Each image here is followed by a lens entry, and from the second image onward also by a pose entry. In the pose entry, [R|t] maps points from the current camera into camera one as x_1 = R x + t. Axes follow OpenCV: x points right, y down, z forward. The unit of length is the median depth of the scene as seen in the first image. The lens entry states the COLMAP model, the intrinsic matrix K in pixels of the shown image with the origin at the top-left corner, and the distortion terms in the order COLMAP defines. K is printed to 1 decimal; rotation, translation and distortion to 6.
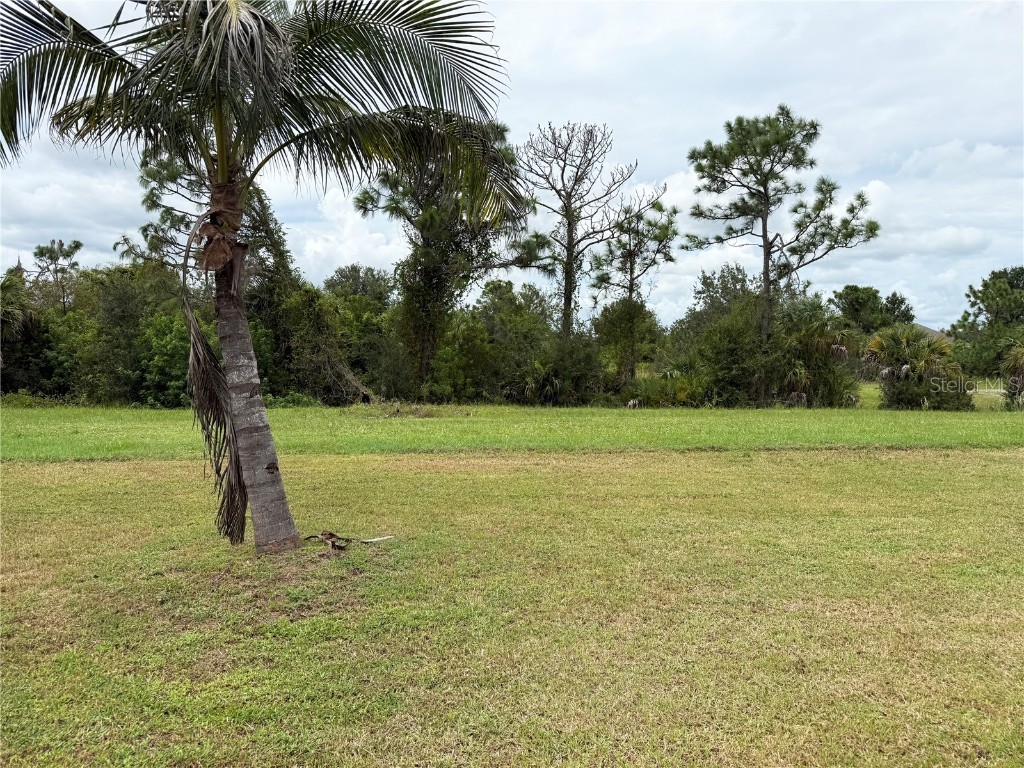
lens RADIAL K [[717.2, 0, 511.8], [0, 717.2, 382.3], [0, 0, 1]] dist [0.025779, -0.025496]
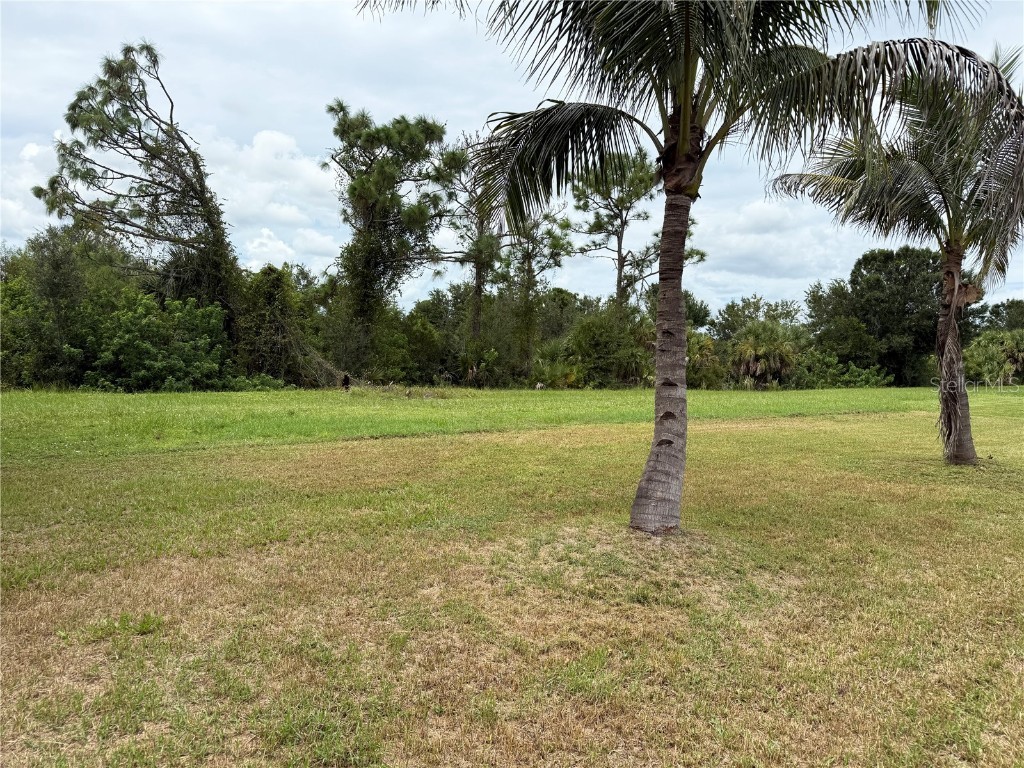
lens RADIAL K [[717.2, 0, 521.8], [0, 717.2, 390.7], [0, 0, 1]] dist [0.025779, -0.025496]
pose [[0.880019, -0.002351, 0.474932, -0.397736], [-0.012755, 0.999510, 0.028582, 0.003957], [-0.474767, -0.031210, 0.879558, -0.018567]]
